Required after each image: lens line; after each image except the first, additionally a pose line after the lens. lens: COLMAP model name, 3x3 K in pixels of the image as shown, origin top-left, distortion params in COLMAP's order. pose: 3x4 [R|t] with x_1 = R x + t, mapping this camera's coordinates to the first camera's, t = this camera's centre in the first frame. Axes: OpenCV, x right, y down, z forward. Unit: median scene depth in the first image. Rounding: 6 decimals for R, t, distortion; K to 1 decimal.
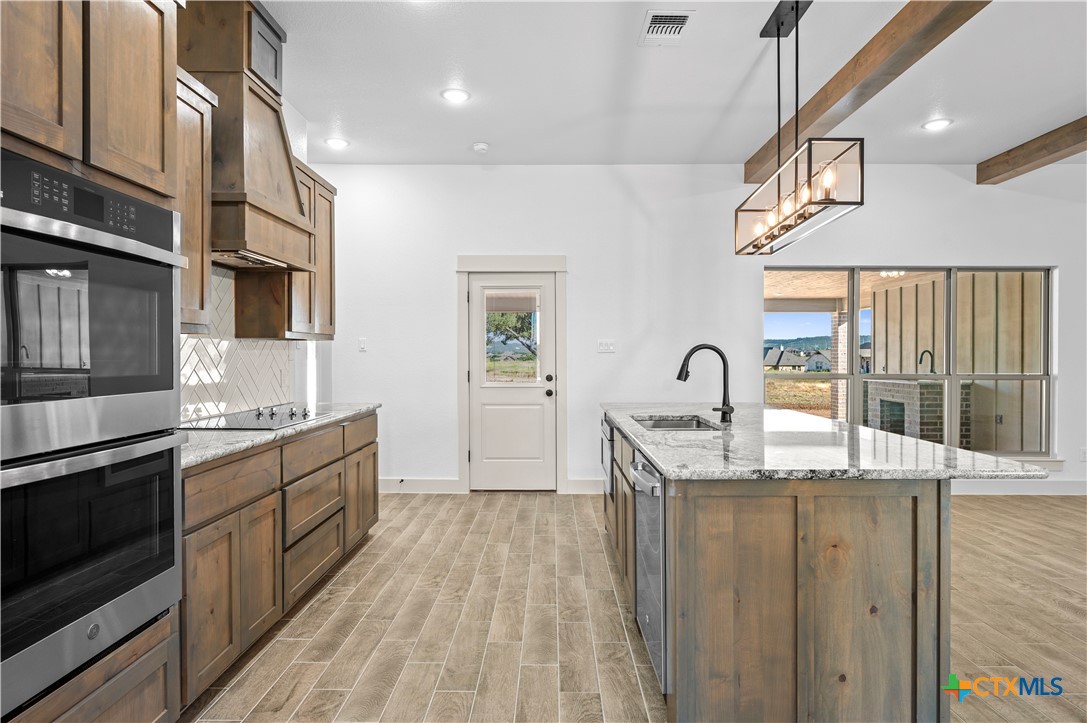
lens RADIAL K [[605.5, 0, 544.3], [0, 605.5, 363.9], [0, 0, 1]] dist [-0.002222, 0.000111]
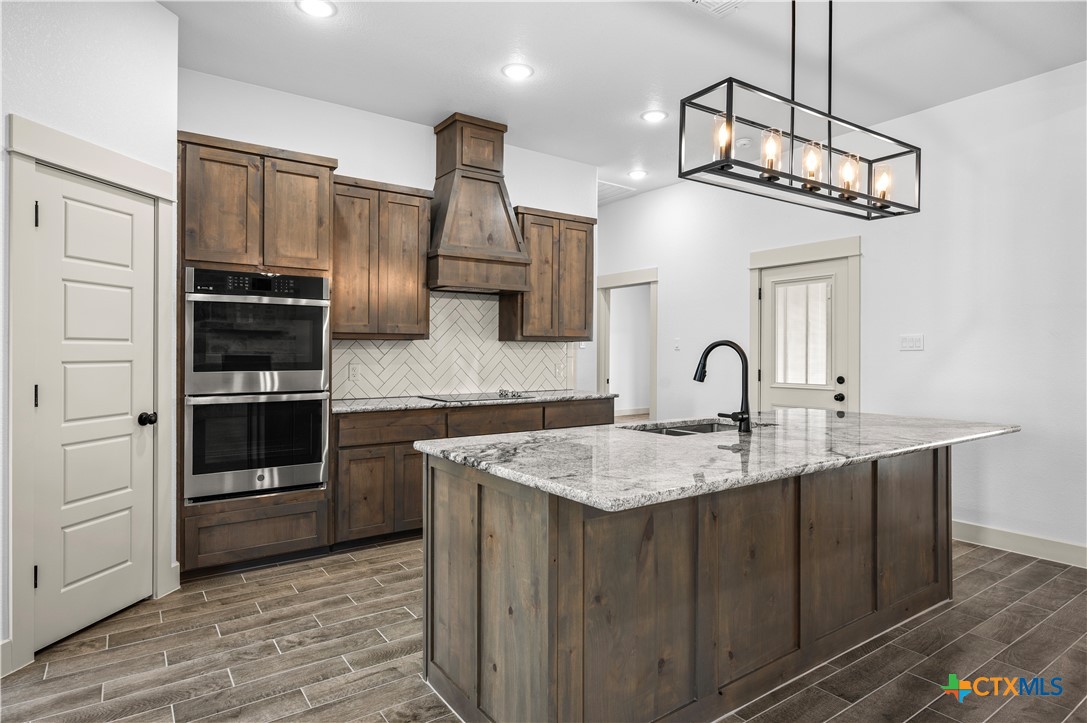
lens RADIAL K [[605.5, 0, 547.9], [0, 605.5, 358.1], [0, 0, 1]] dist [-0.002222, 0.000111]
pose [[0.576563, 0.005957, -0.817031, 1.162875], [-0.013947, 0.999899, -0.002552, -0.000654], [0.816934, 0.012866, 0.576588, 0.404789]]
